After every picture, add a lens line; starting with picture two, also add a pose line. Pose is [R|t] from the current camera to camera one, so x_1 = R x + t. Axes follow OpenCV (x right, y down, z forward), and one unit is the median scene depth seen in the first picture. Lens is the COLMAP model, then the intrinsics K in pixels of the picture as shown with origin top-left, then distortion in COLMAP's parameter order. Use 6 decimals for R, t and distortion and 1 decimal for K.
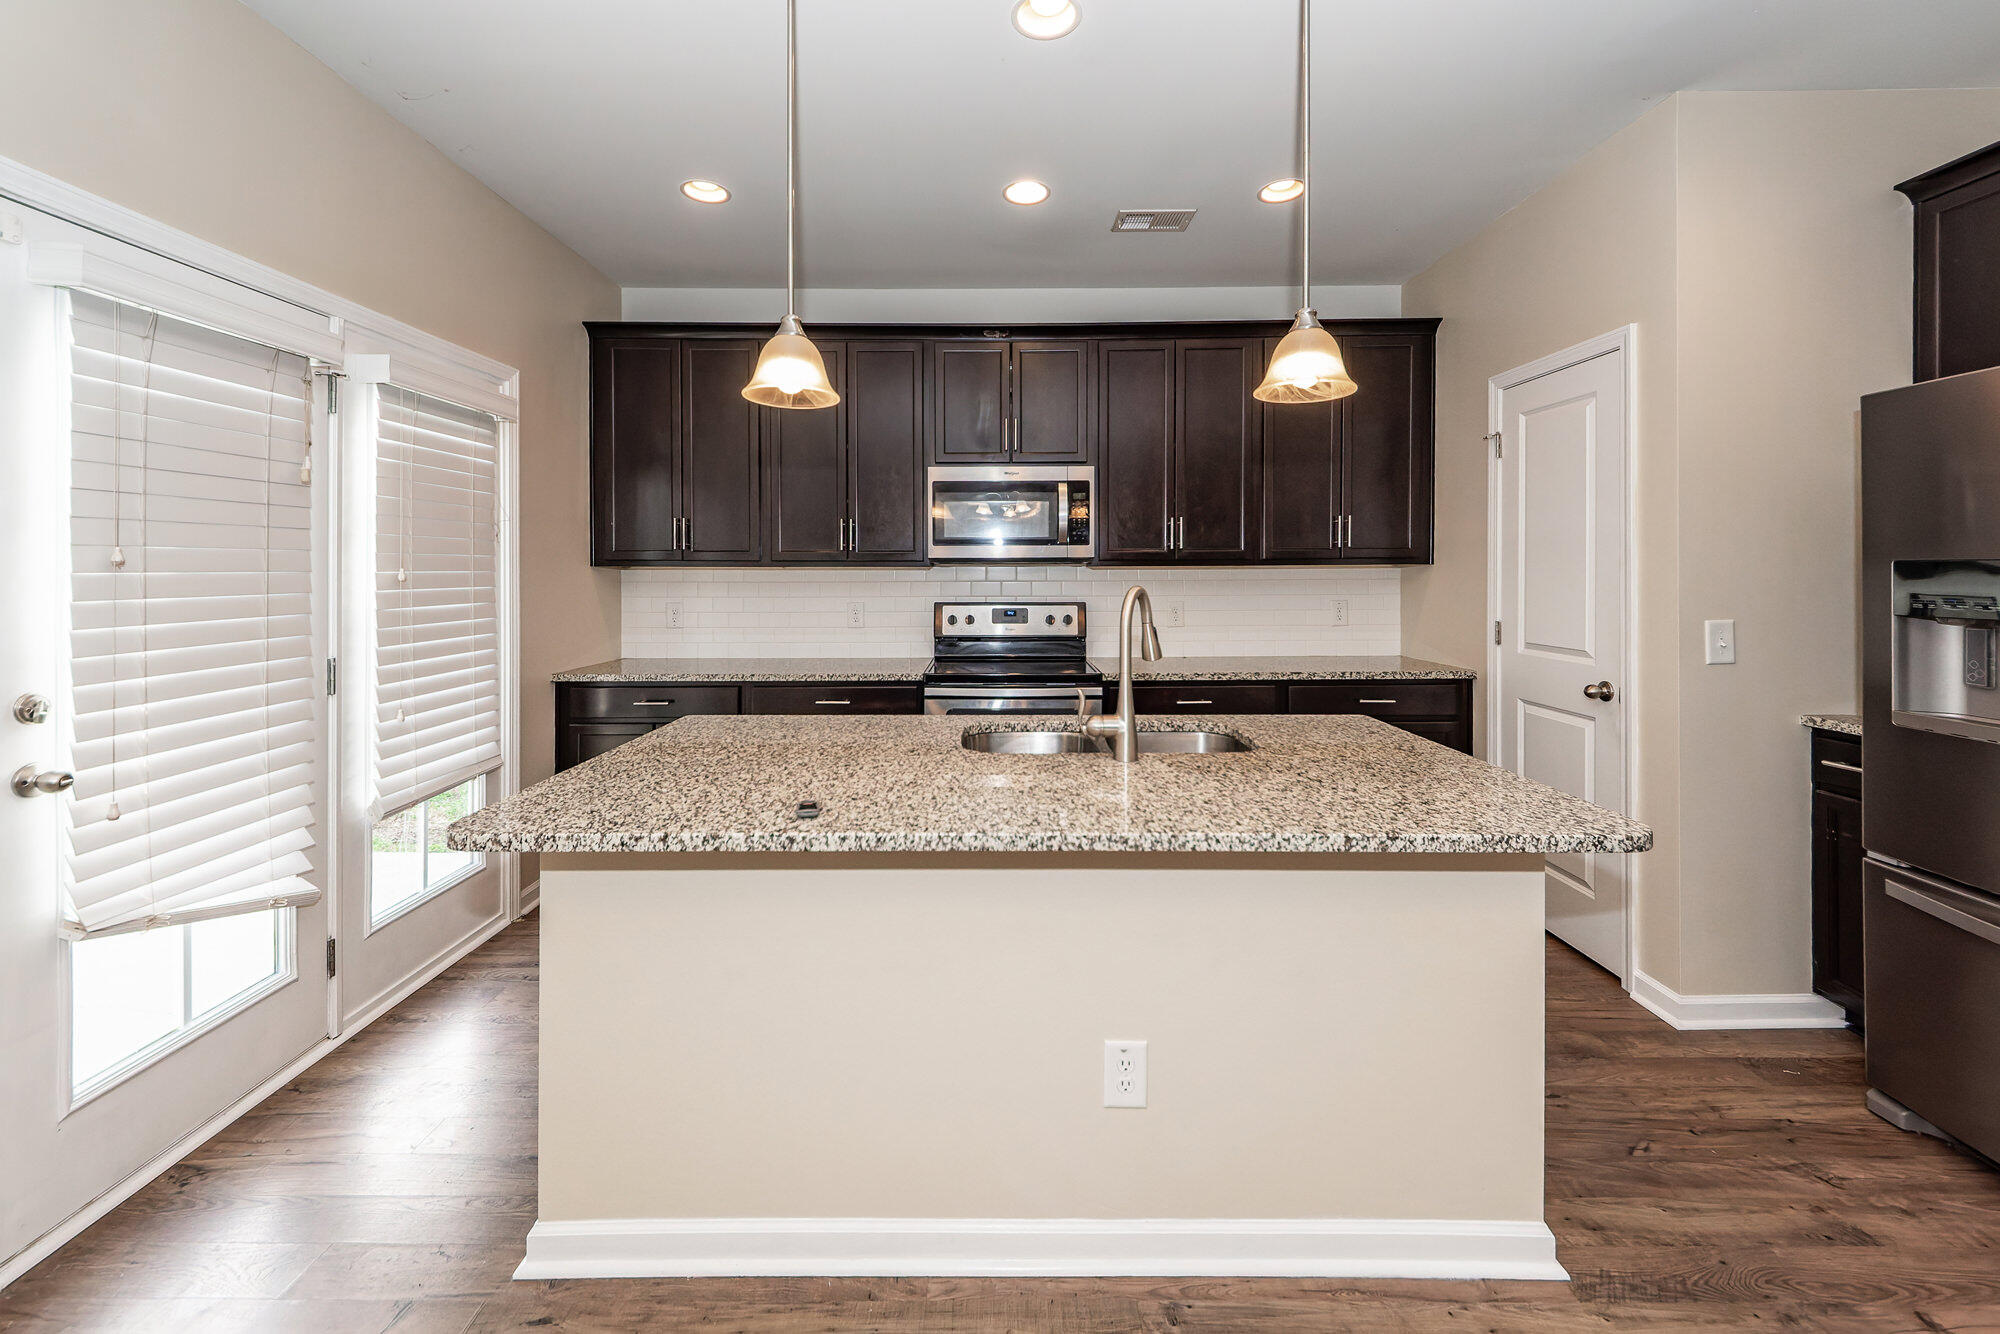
lens RADIAL K [[807.2, 0, 1003.3], [0, 807.2, 570.3], [0, 0, 1]] dist [0.002988, -0.000614]
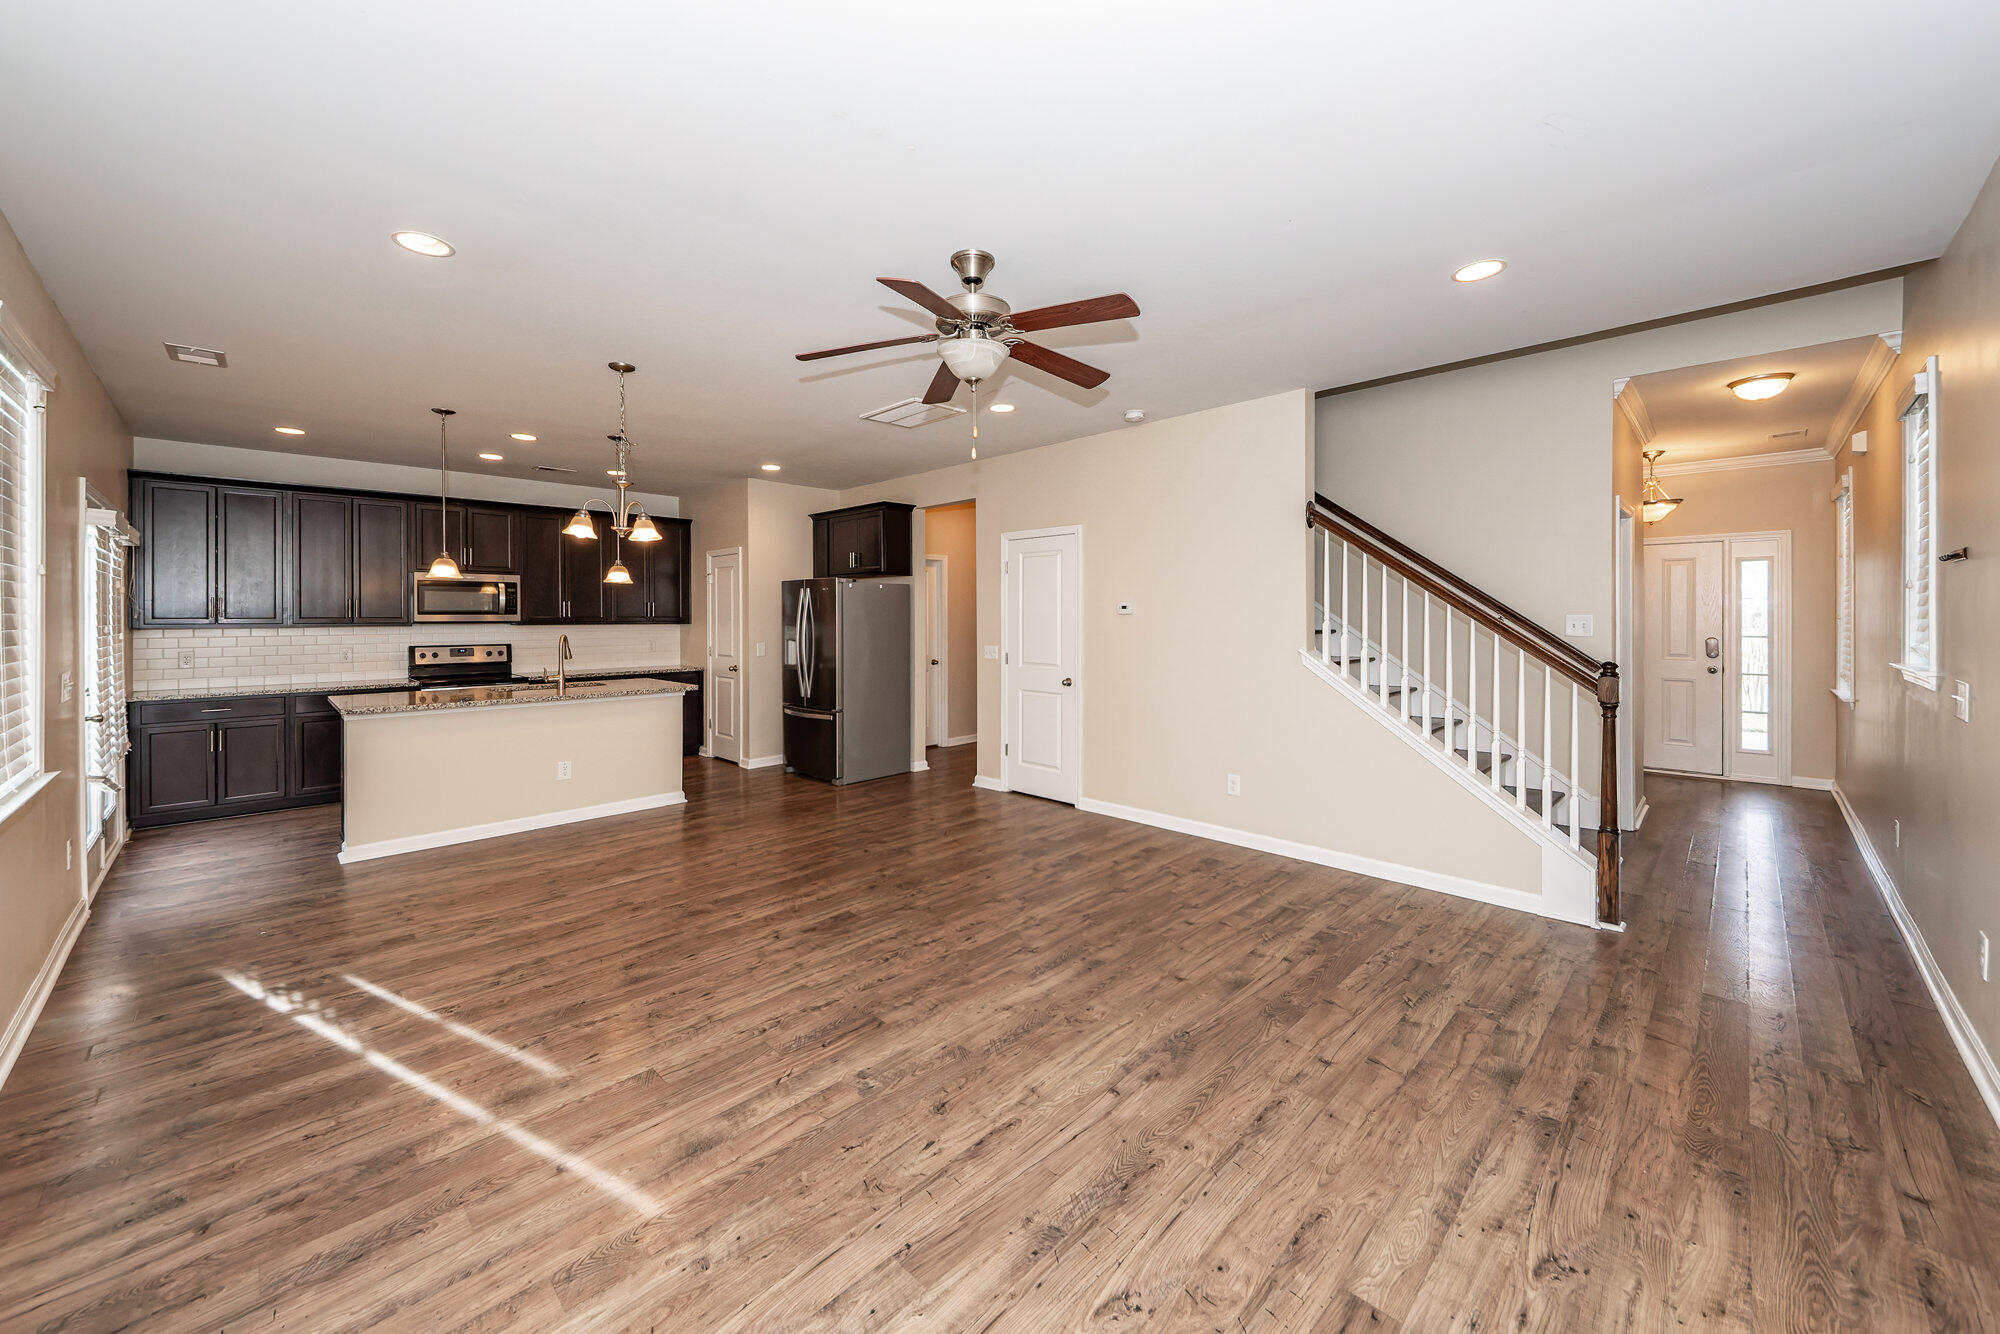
lens RADIAL K [[745.0, 0, 1022.8], [0, 745.0, 616.9], [0, 0, 1]] dist [0.020465, -0.004157]
pose [[0.696946, -0.002355, 0.717119, -0.539598], [0.002264, 0.999997, 0.001084, -0.038631], [-0.717120, 0.000868, 0.696949, -1.811043]]
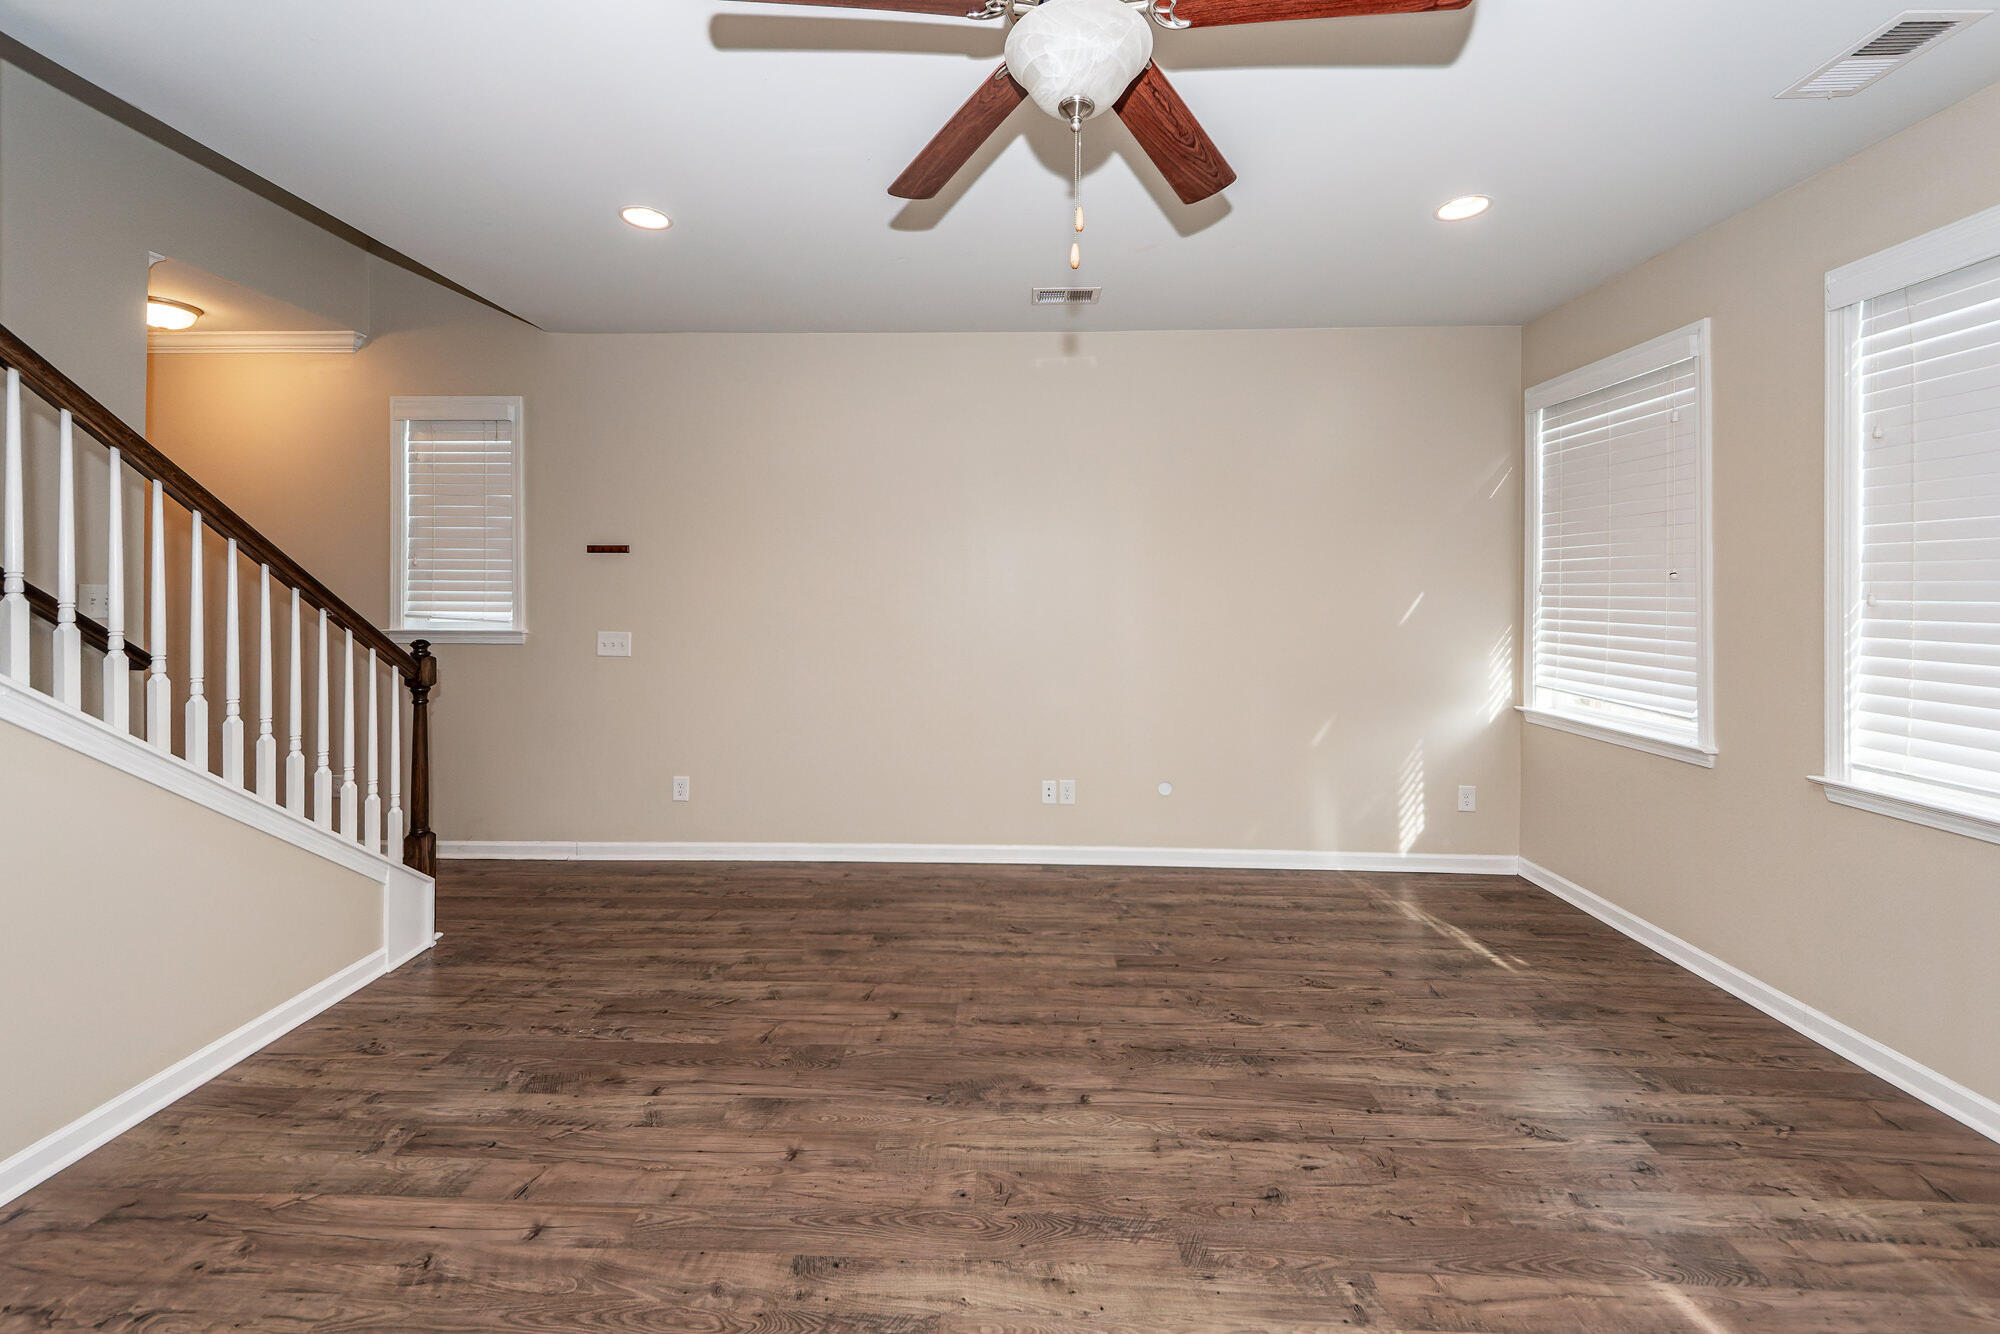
lens RADIAL K [[768.5, 0, 981.6], [0, 768.5, 589.0], [0, 0, 1]] dist [0.005825, -0.000188]
pose [[-0.998454, -0.004488, 0.055409, 0.295578], [-0.004722, 0.999980, -0.004096, -0.029834], [-0.055389, -0.004352, -0.998455, -0.320118]]
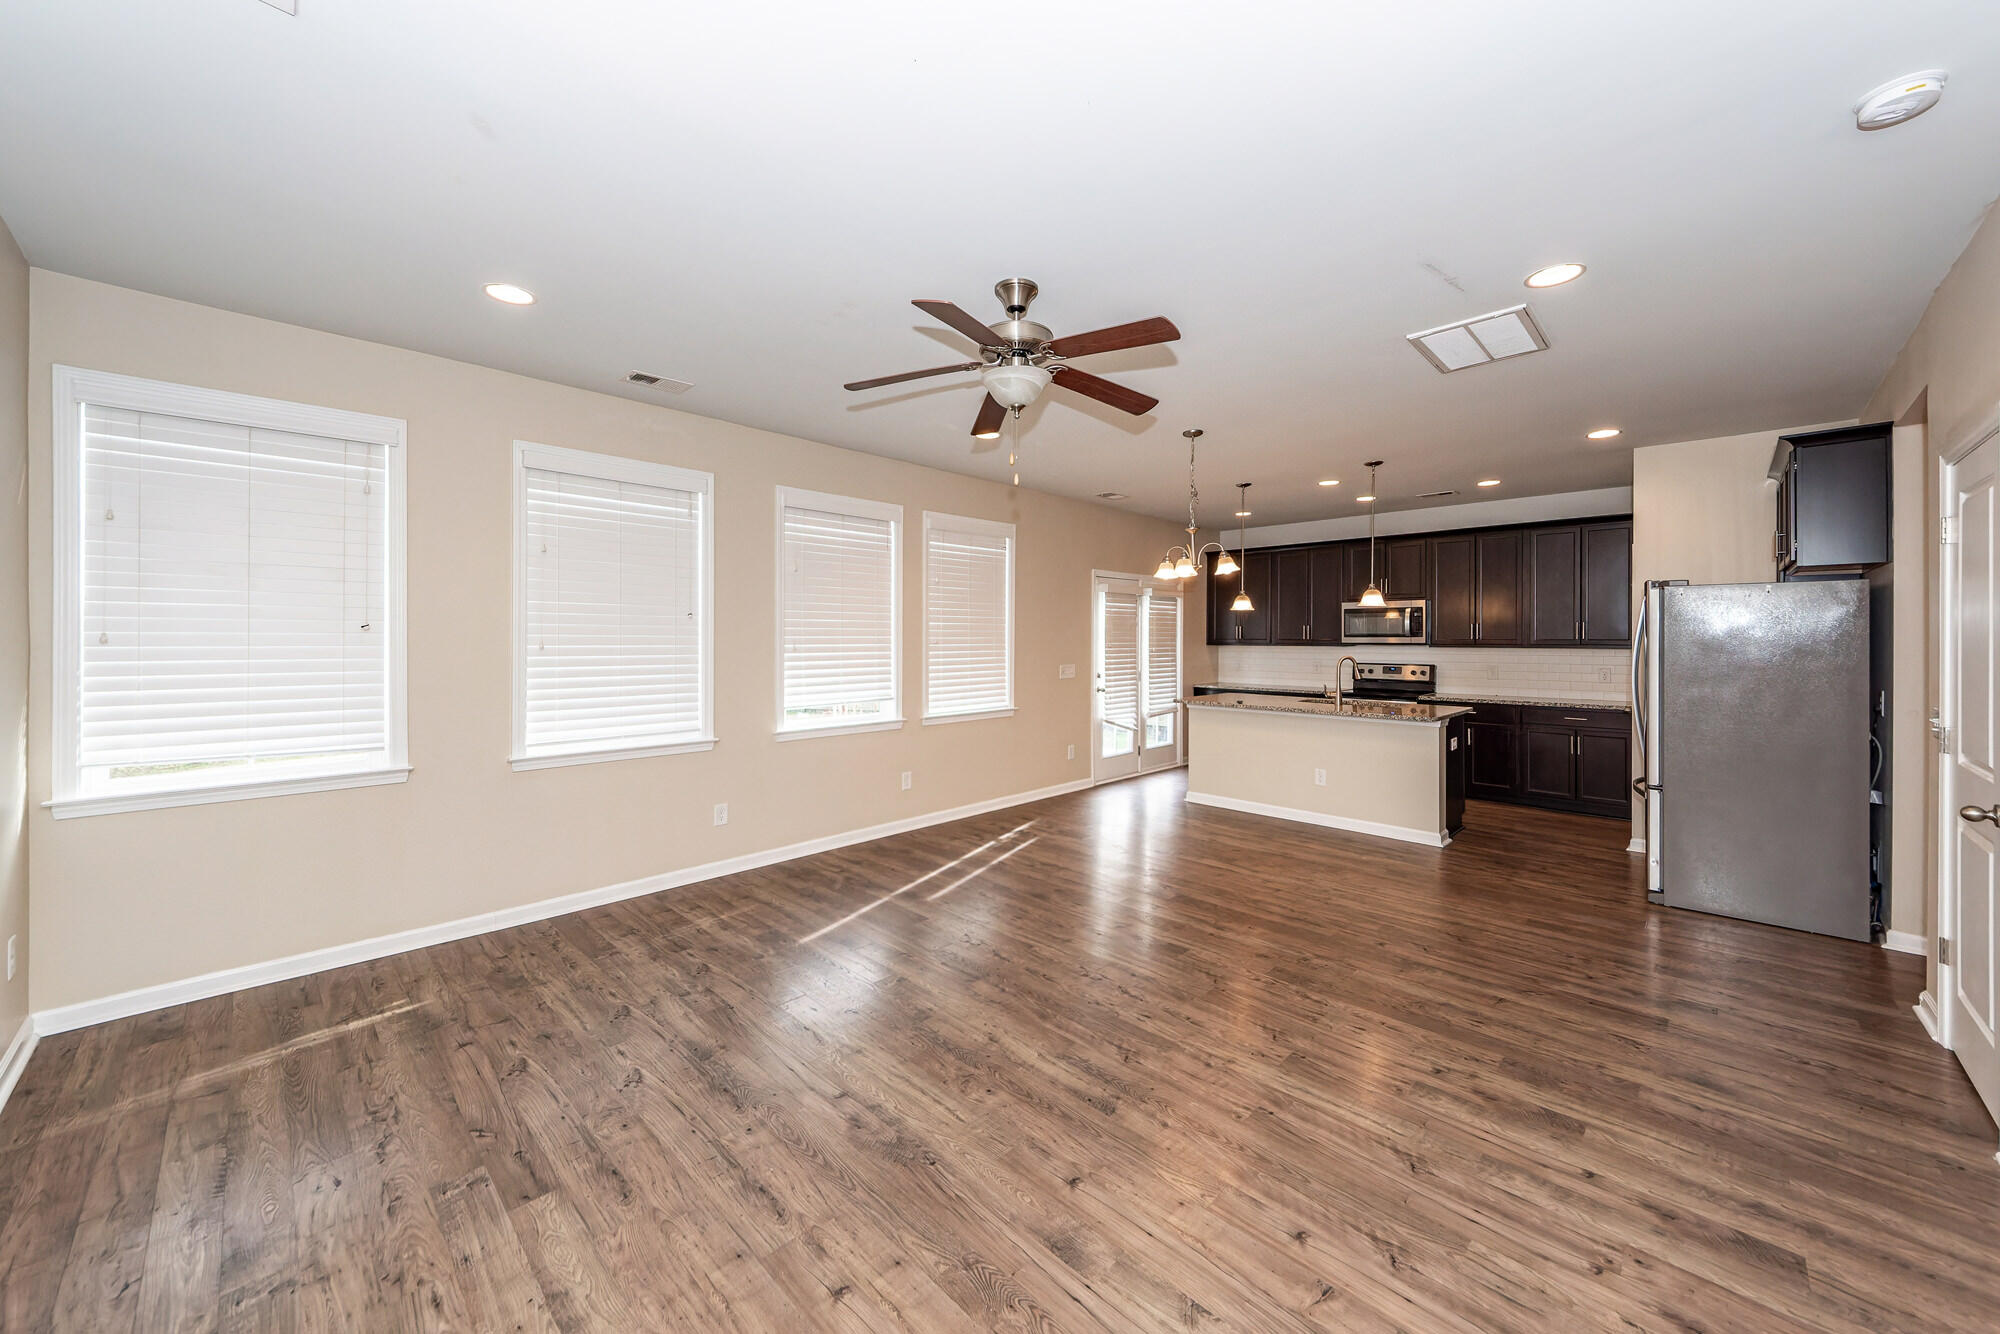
lens RADIAL K [[745.0, 0, 993.5], [0, 745.0, 624.3], [0, 0, 1]] dist [0.020465, -0.004157]
pose [[0.702676, -0.008397, -0.711461, 1.084403], [-0.002885, 0.999889, -0.014651, -0.050320], [0.711505, 0.012347, 0.702573, -1.798011]]
